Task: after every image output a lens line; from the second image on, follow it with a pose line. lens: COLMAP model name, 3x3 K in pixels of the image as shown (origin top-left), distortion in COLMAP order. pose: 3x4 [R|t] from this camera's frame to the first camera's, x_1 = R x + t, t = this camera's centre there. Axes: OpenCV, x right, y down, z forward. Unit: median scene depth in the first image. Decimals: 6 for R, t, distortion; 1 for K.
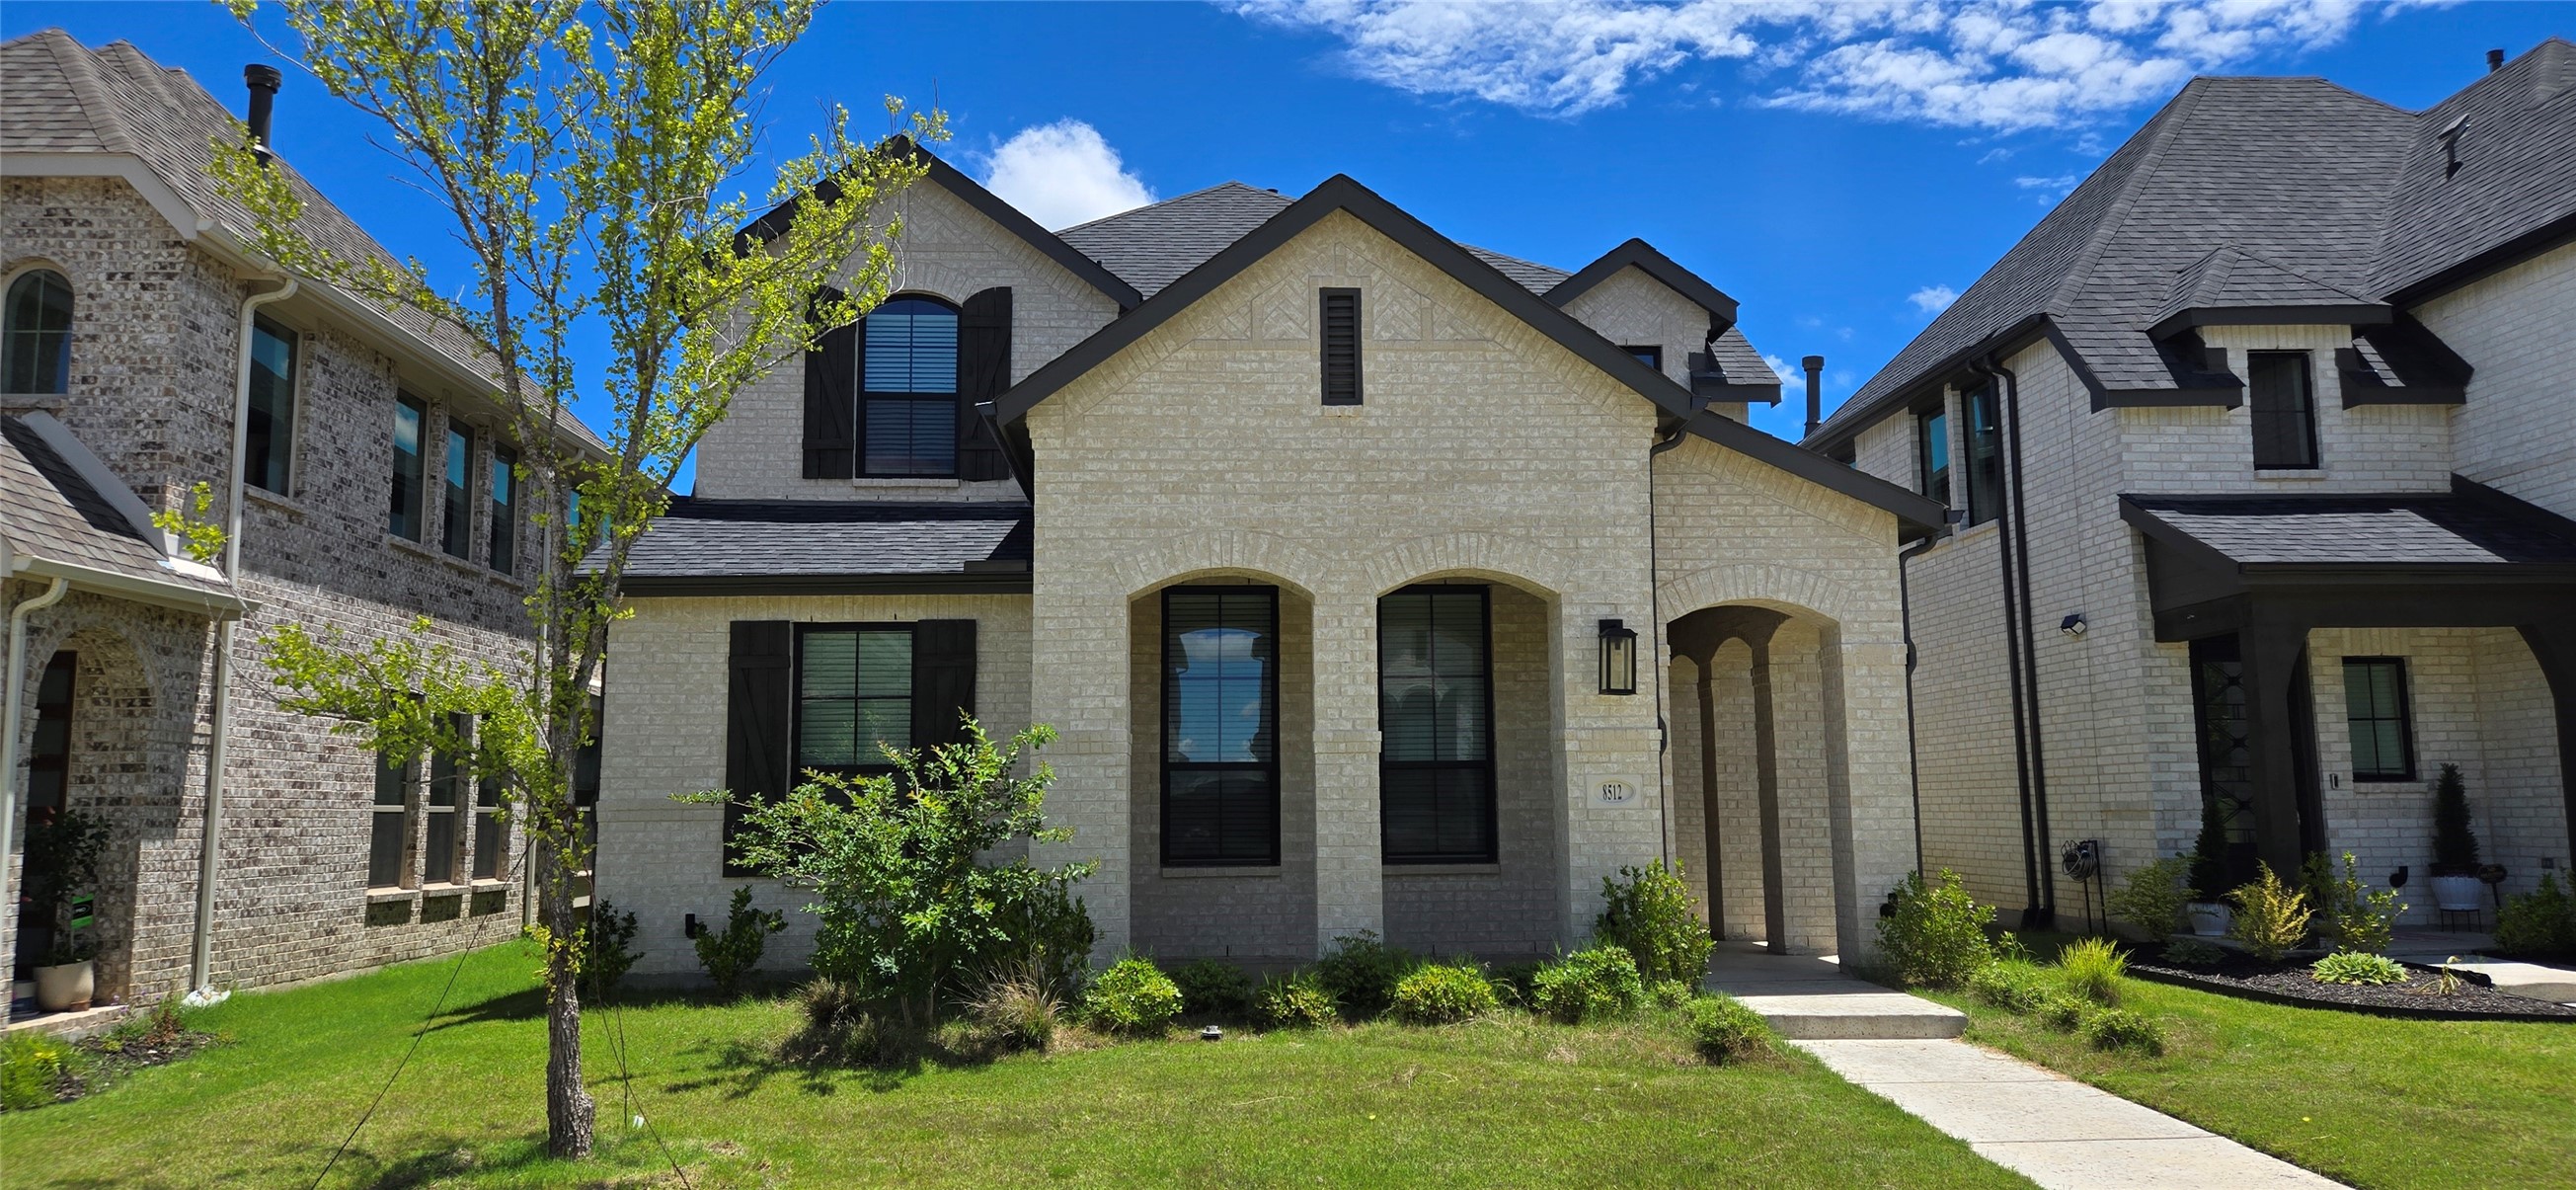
lens RADIAL K [[1673.3, 0, 1280.9], [0, 1673.3, 582.2], [0, 0, 1]] dist [0.056529, -0.018925]
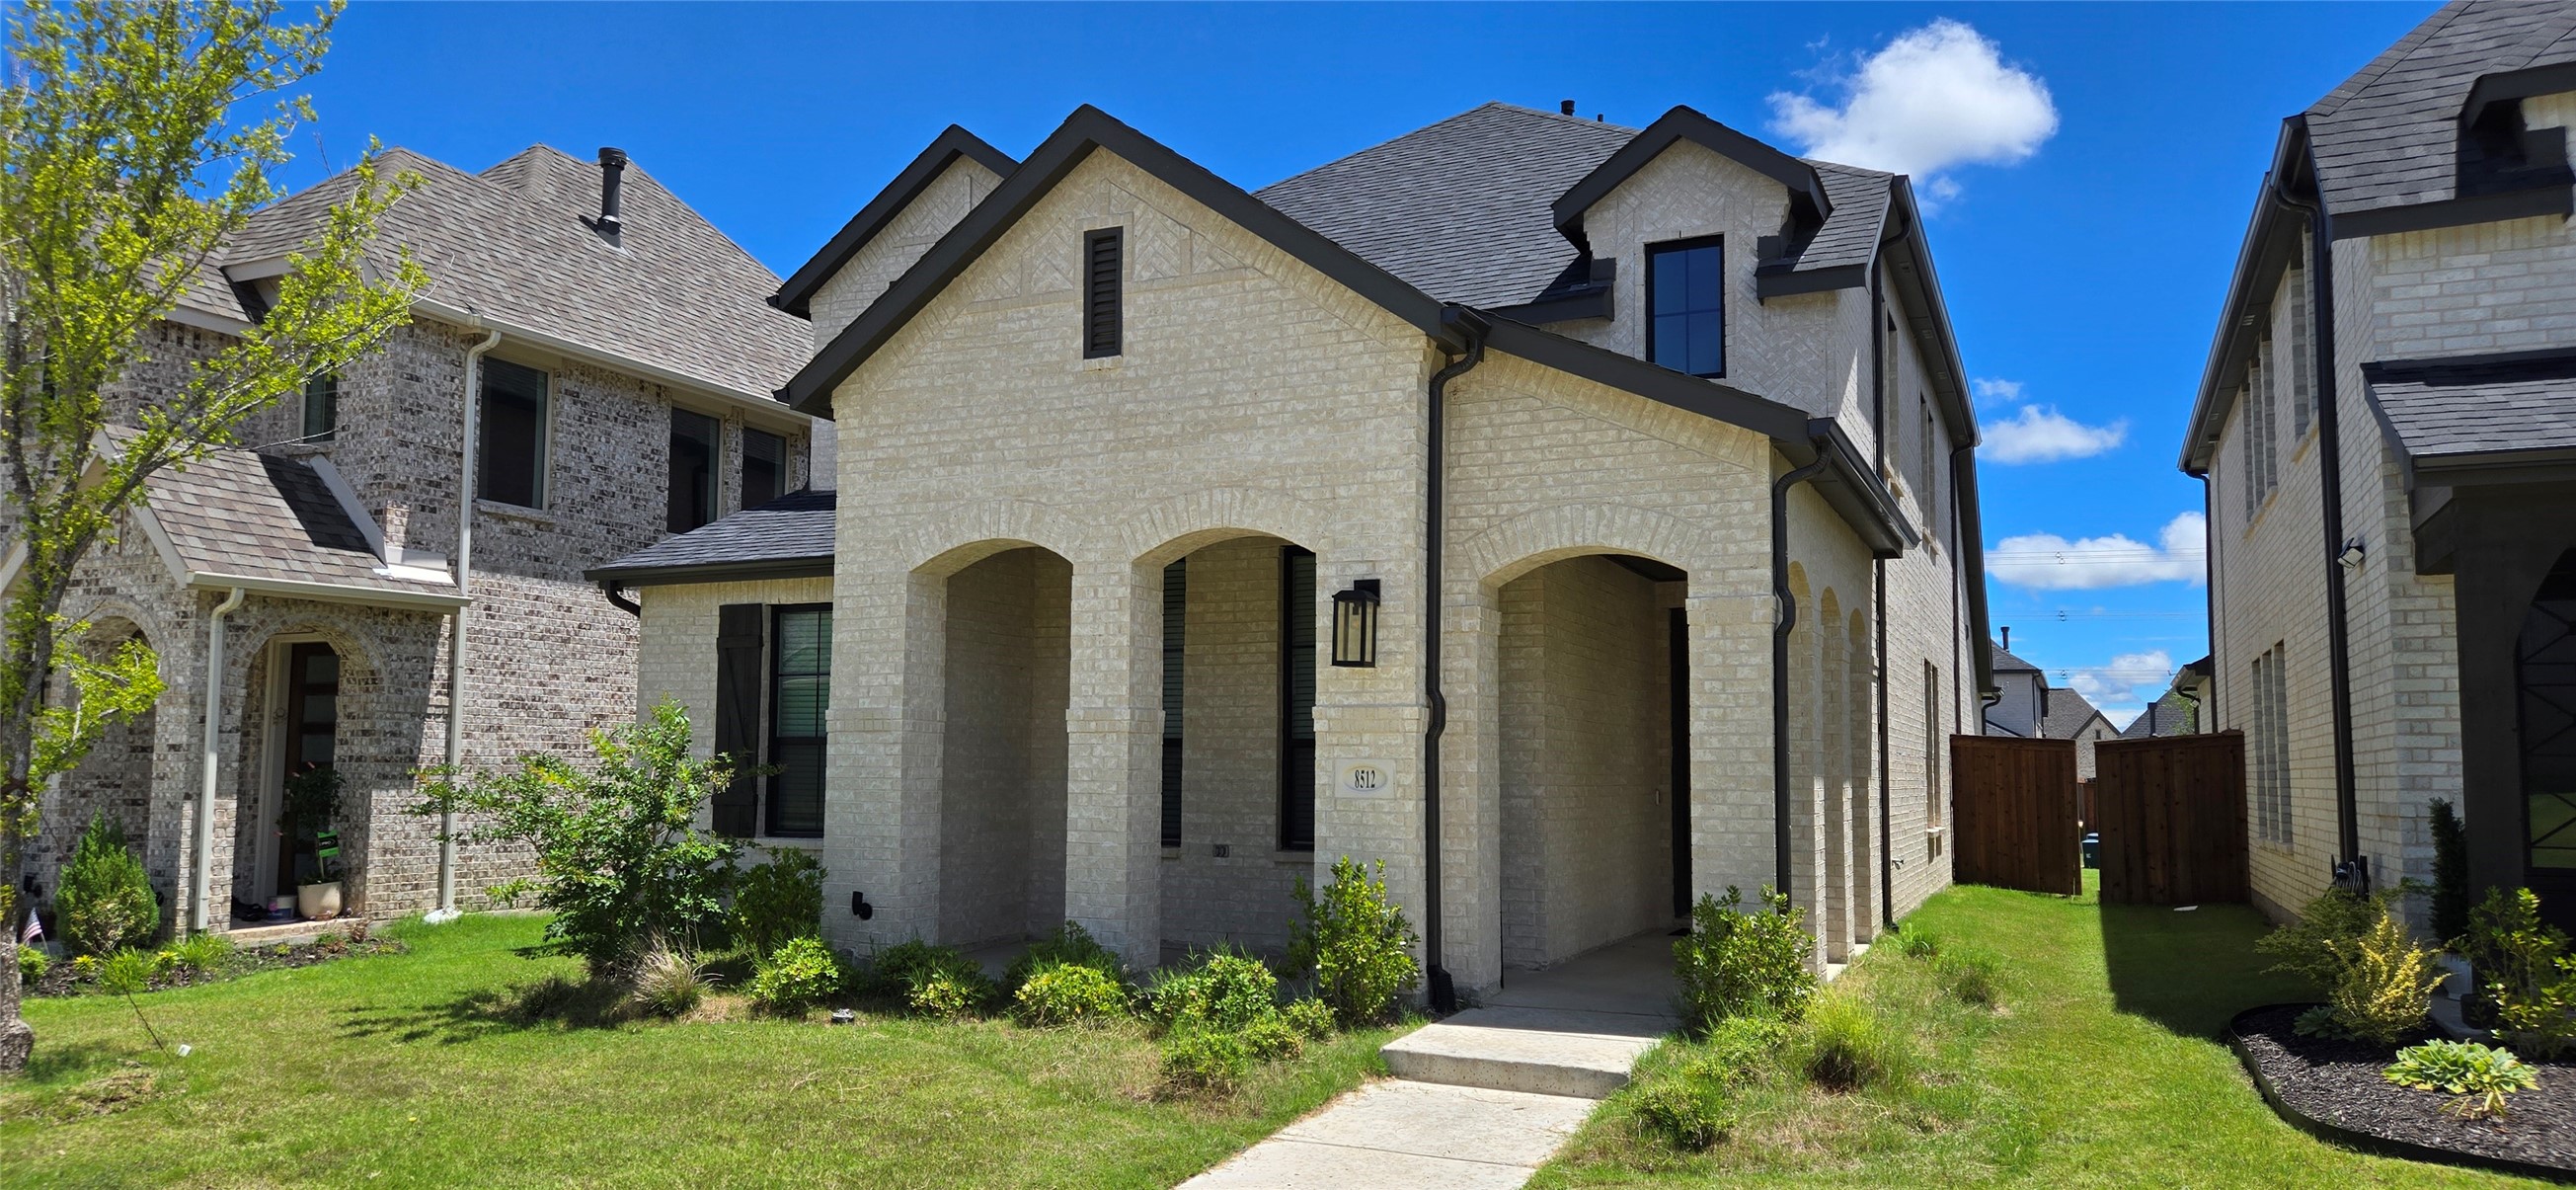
lens RADIAL K [[1673.3, 0, 1277.8], [0, 1673.3, 627.1], [0, 0, 1]] dist [0.056529, -0.018925]
pose [[0.885930, -0.020540, -0.463364, 0.506202], [0.044789, 0.998139, 0.041388, 0.008304], [0.461651, -0.057421, 0.885201, 0.199640]]
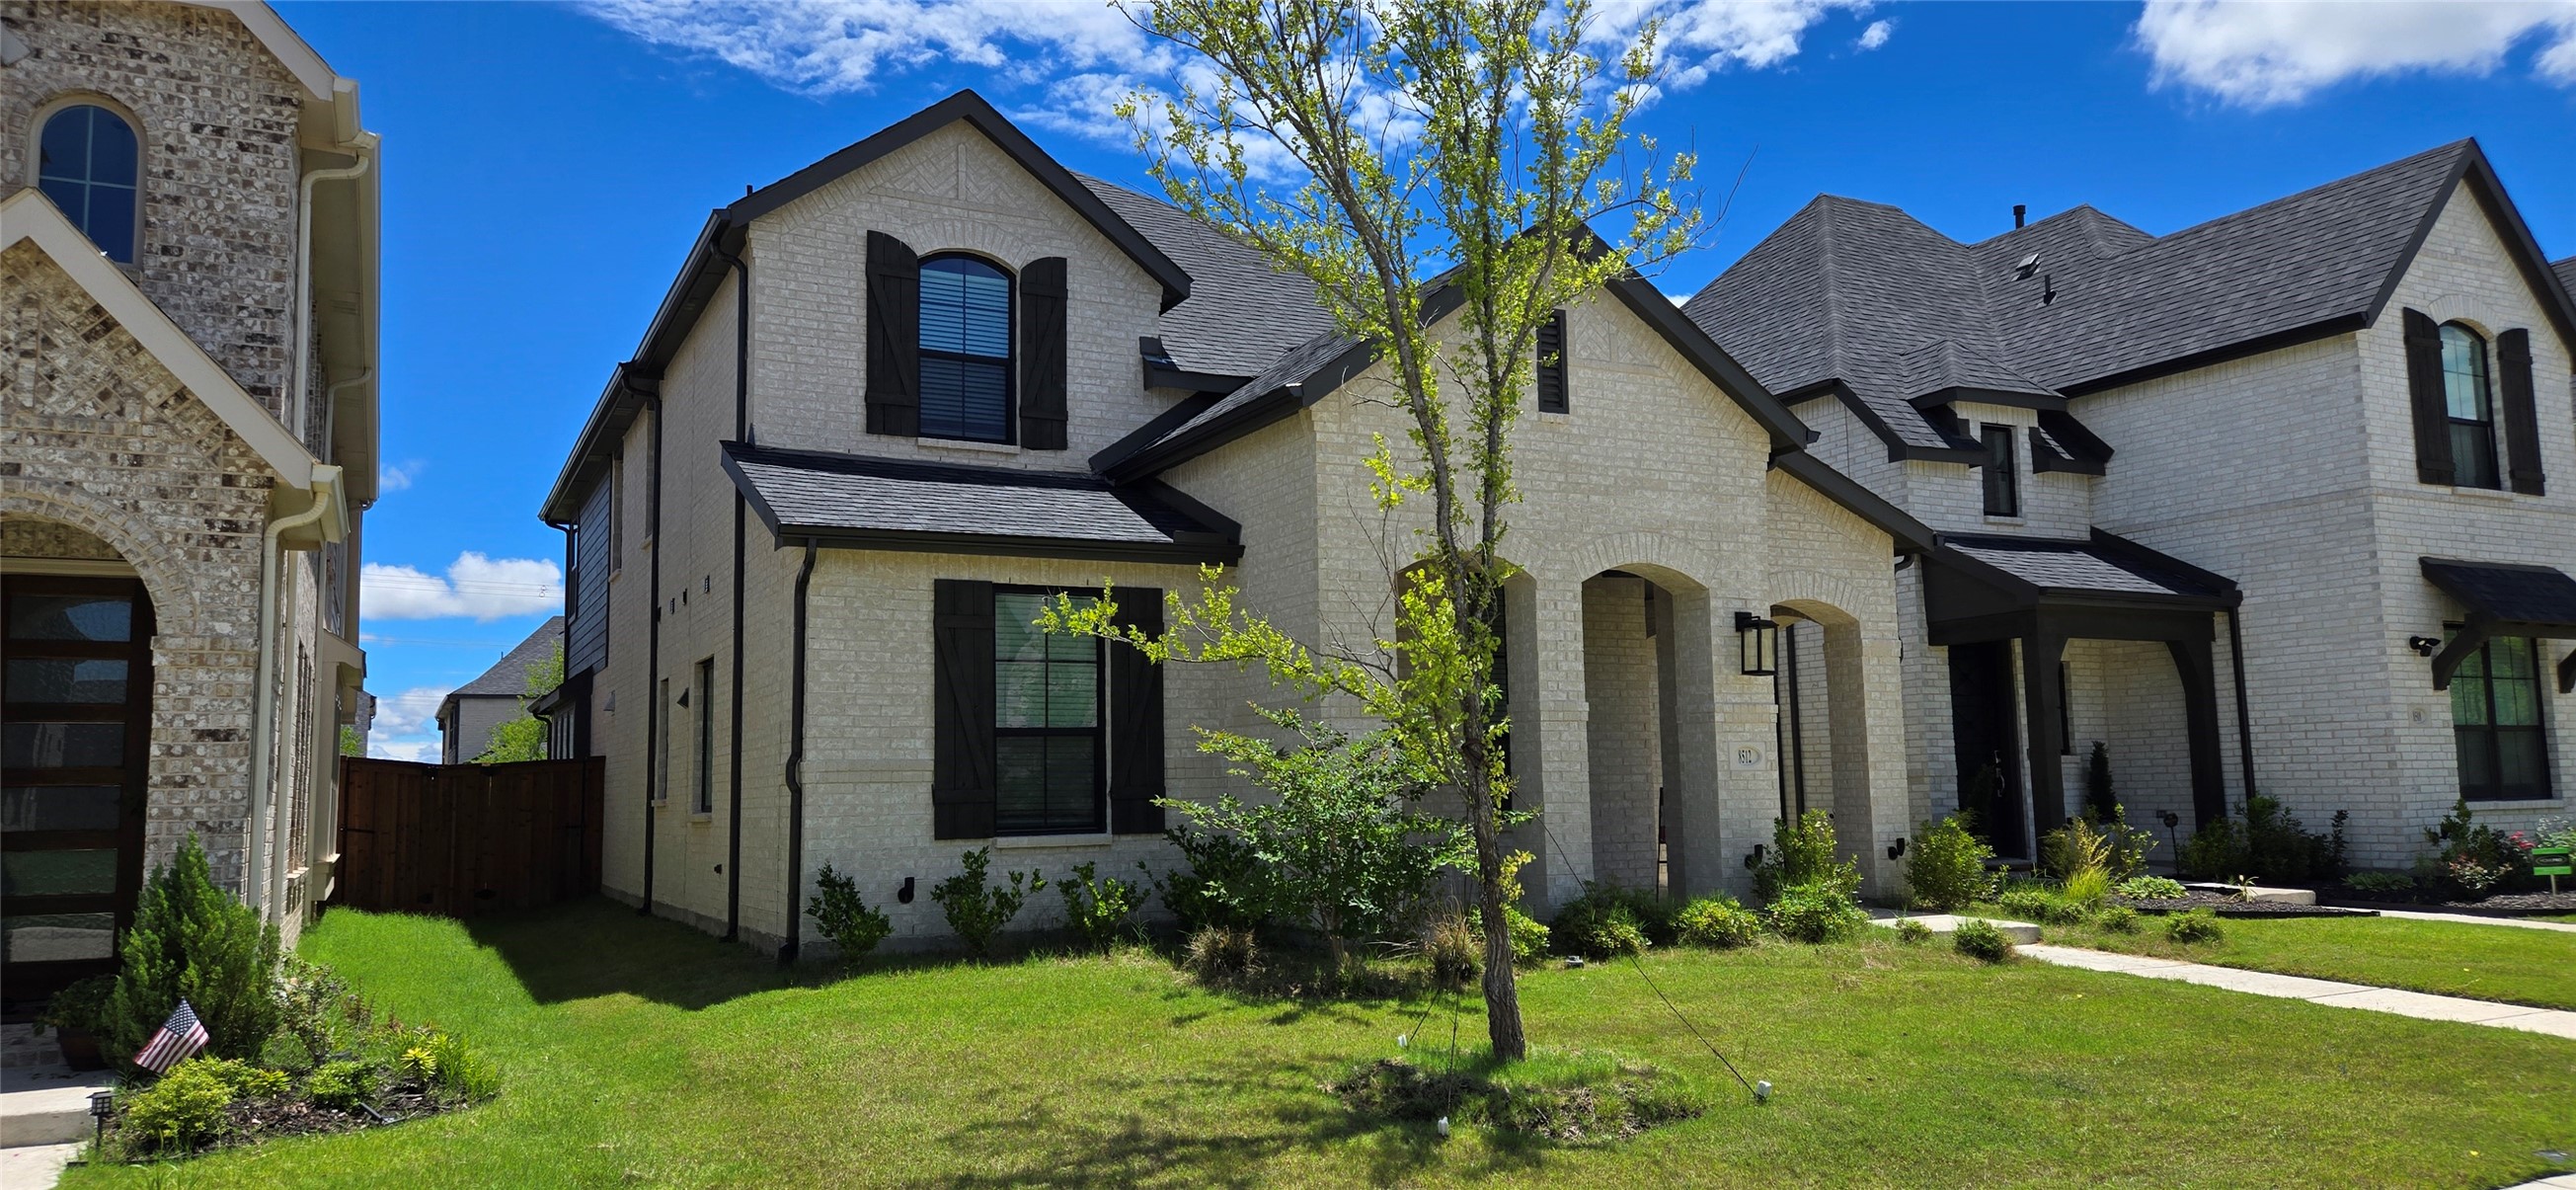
lens RADIAL K [[1673.3, 0, 1232.3], [0, 1673.3, 598.9], [0, 0, 1]] dist [0.056529, -0.018925]
pose [[0.919841, 0.041219, 0.390119, -0.551605], [-0.046969, 0.998883, 0.005208, 0.021743], [-0.389468, -0.023114, 0.920750, 0.038932]]
